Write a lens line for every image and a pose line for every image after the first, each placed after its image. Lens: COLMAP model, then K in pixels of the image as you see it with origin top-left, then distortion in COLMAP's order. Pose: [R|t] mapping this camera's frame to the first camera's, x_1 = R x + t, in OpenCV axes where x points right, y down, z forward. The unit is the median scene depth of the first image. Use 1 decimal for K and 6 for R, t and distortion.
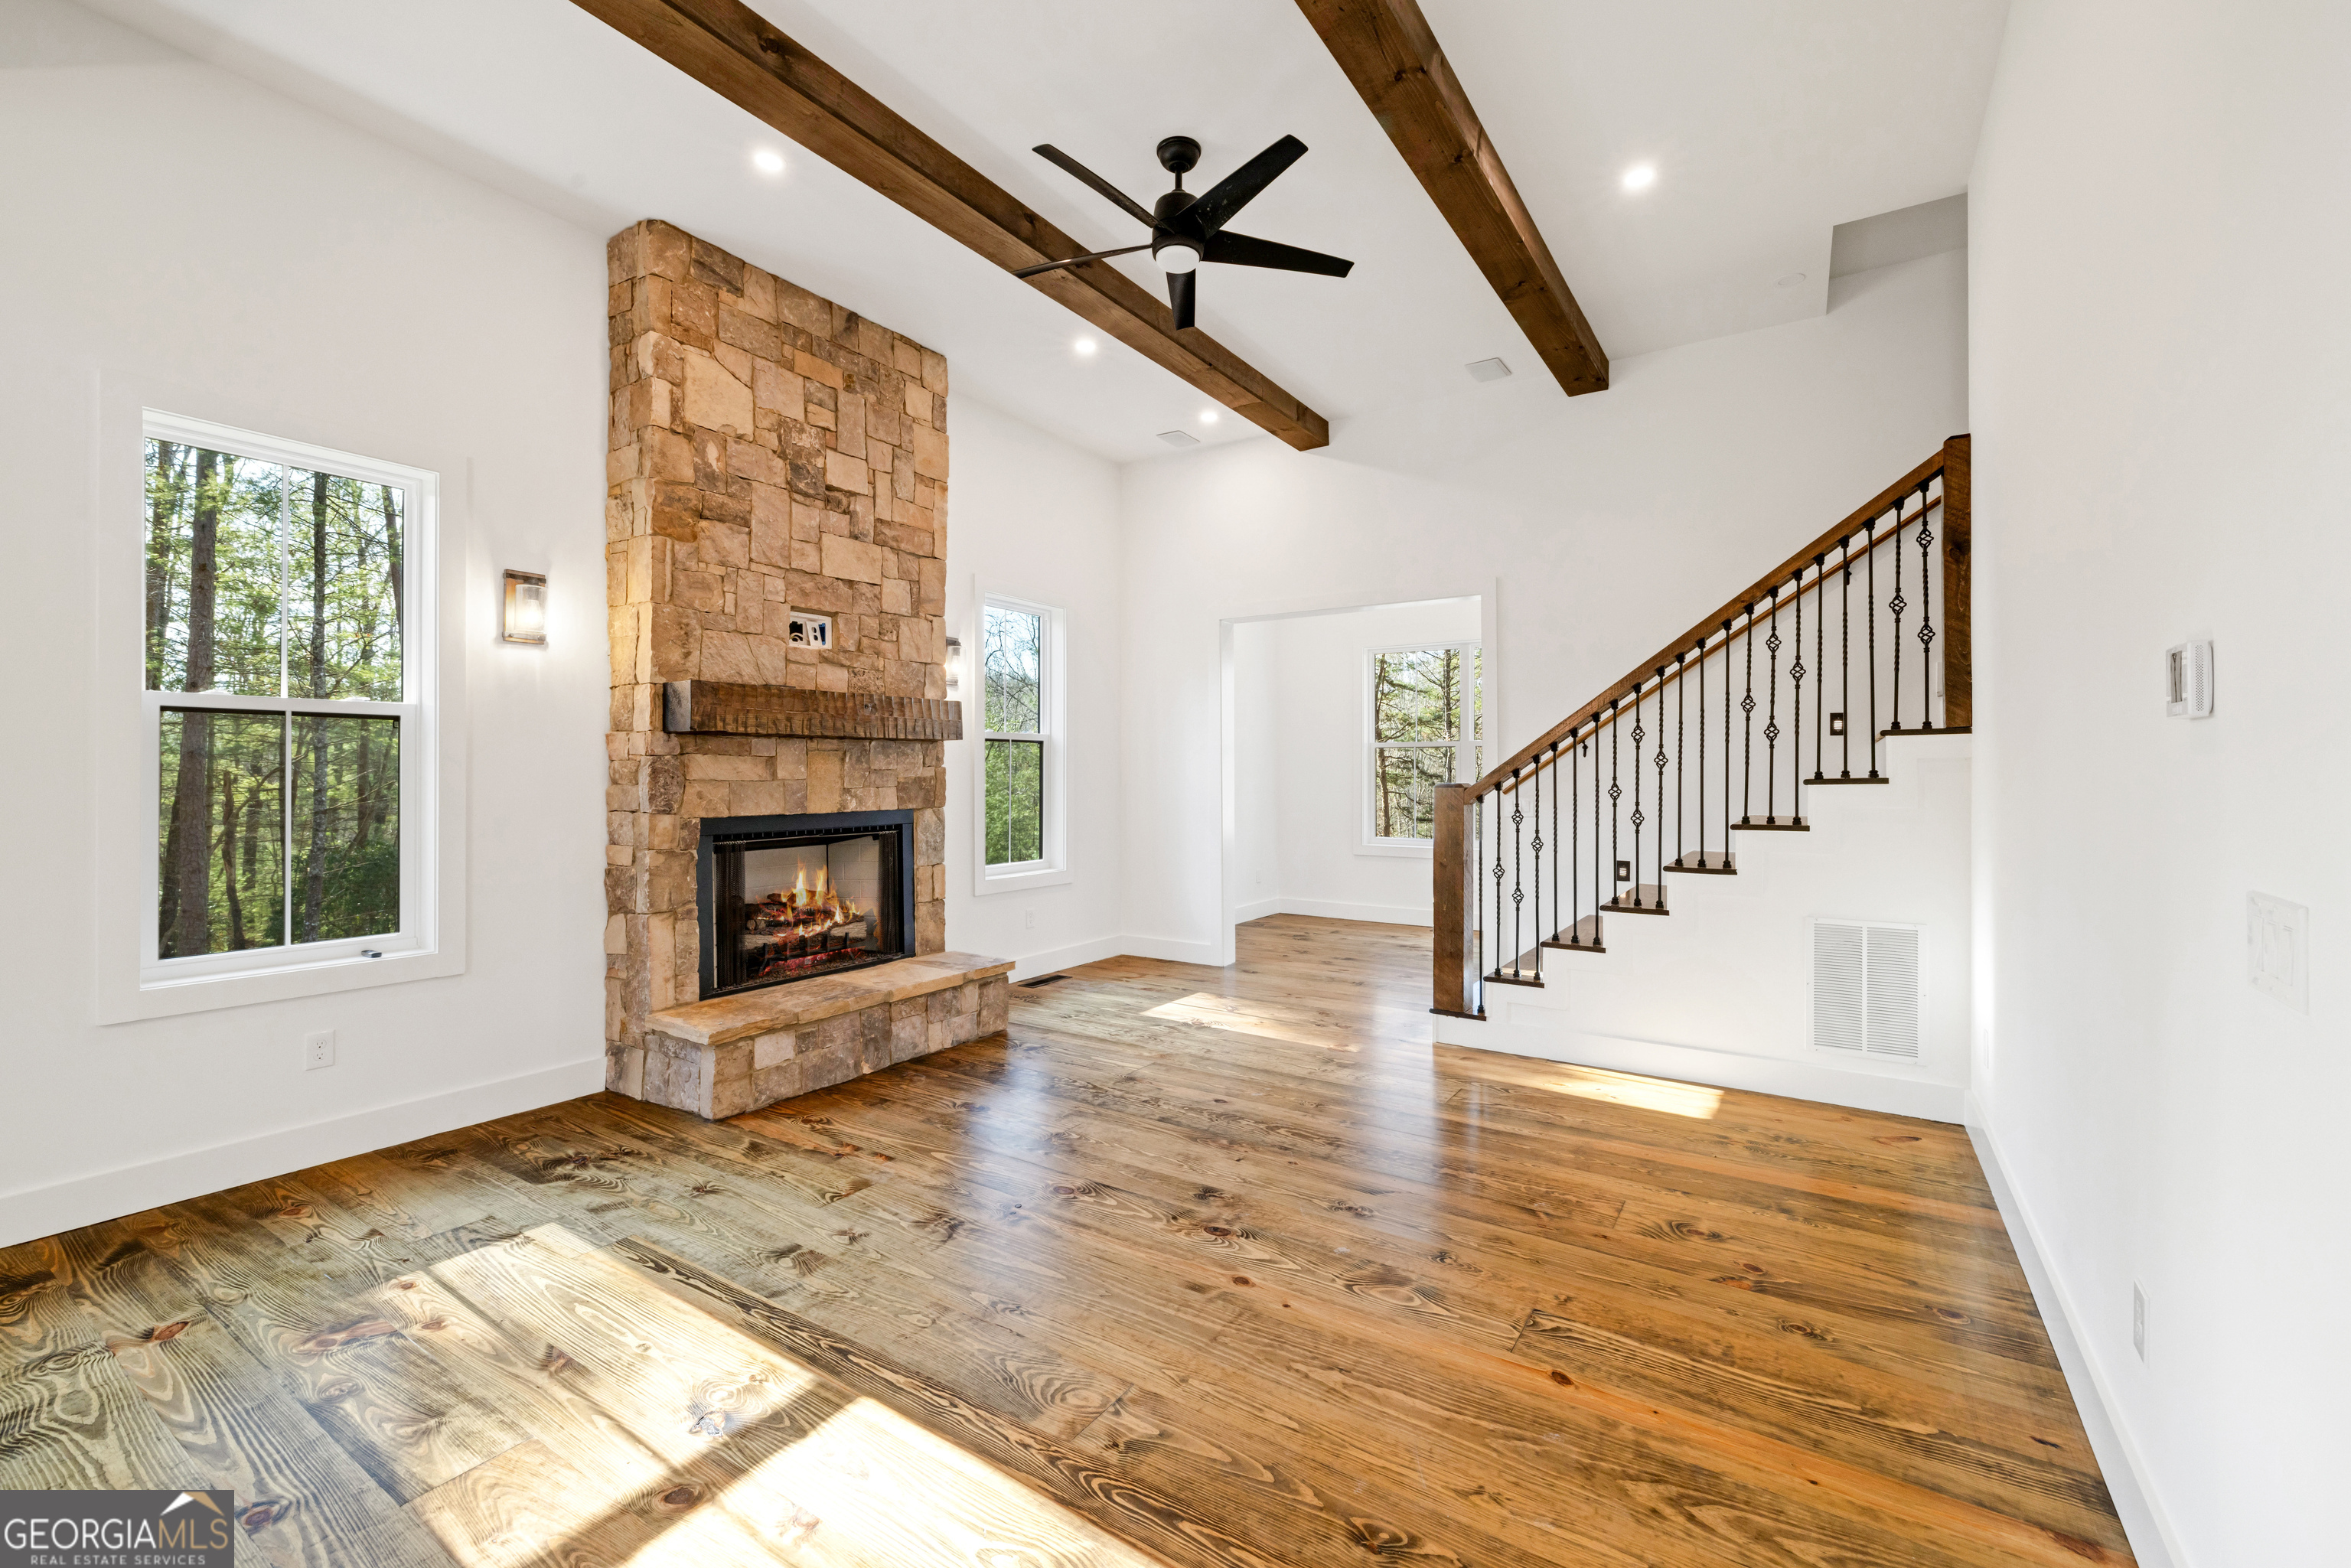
lens RADIAL K [[978.6, 0, 1172.3], [0, 978.6, 772.5], [0, 0, 1]] dist [0.000286, 0.000044]
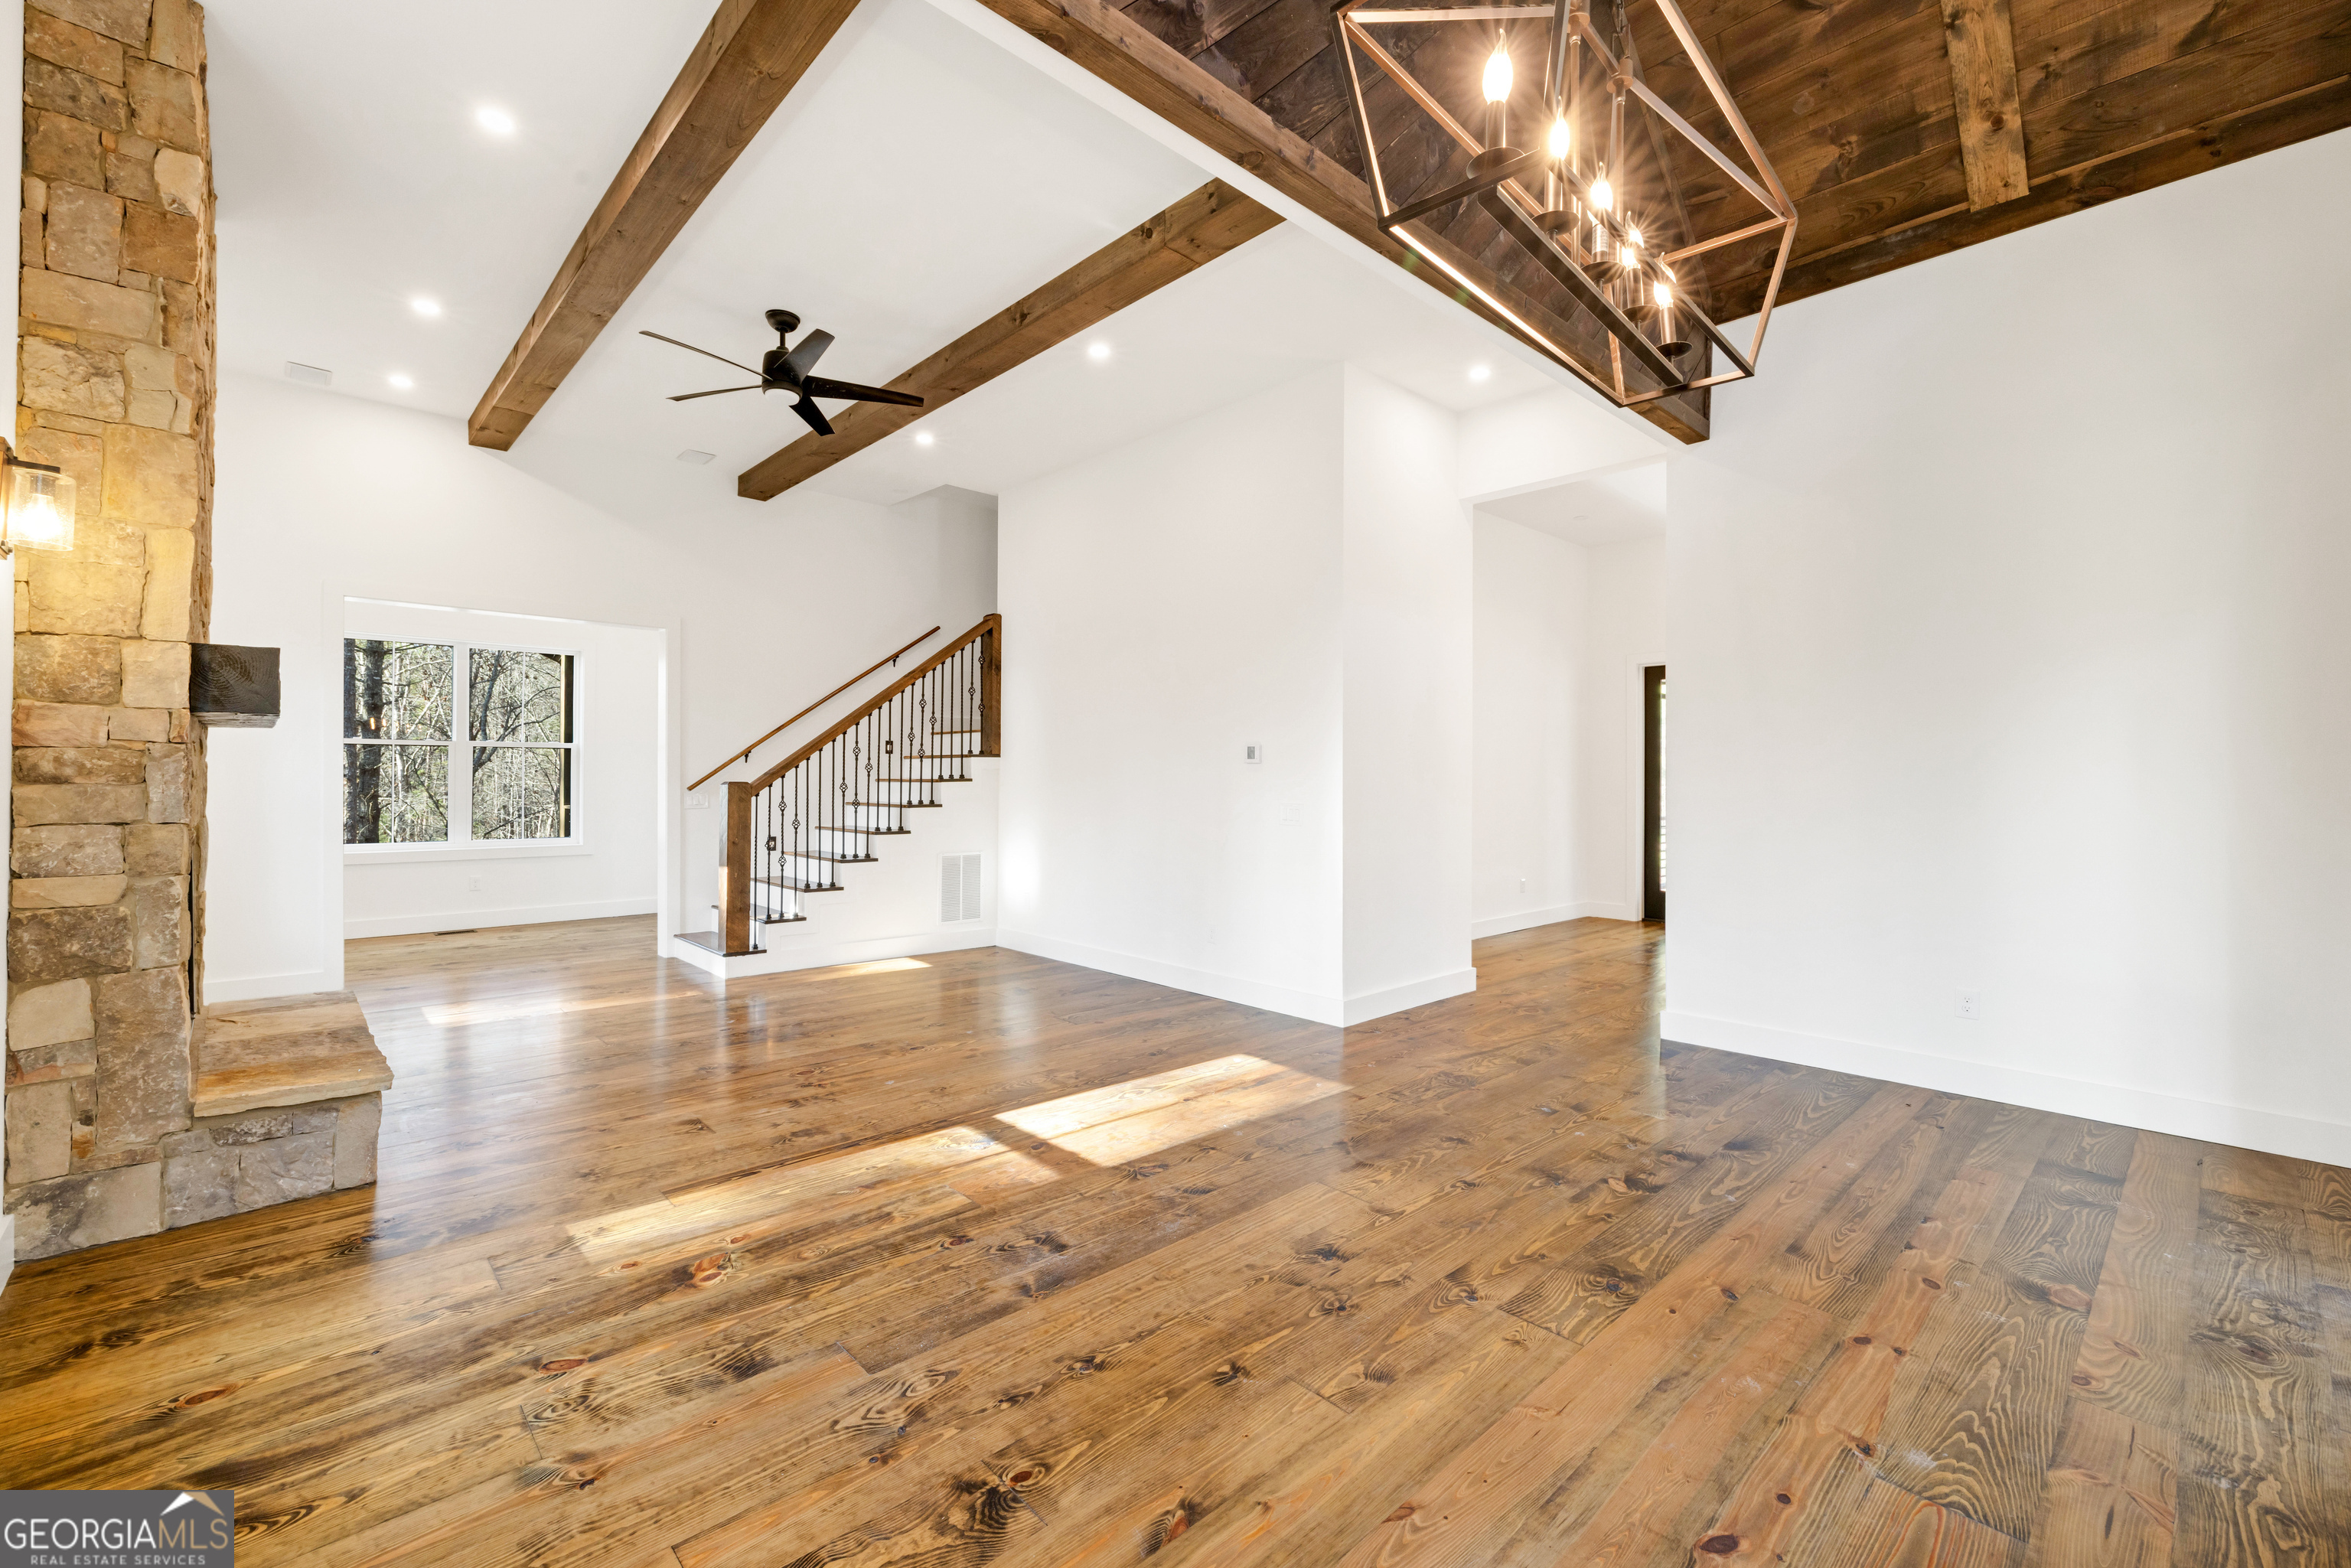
lens RADIAL K [[978.6, 0, 1172.3], [0, 978.6, 772.5], [0, 0, 1]] dist [0.000286, 0.000044]
pose [[0.242679, 0.007815, 0.970075, -1.135736], [-0.006646, 0.999957, -0.006393, 0.003965], [-0.970084, -0.004896, 0.242720, 0.133081]]
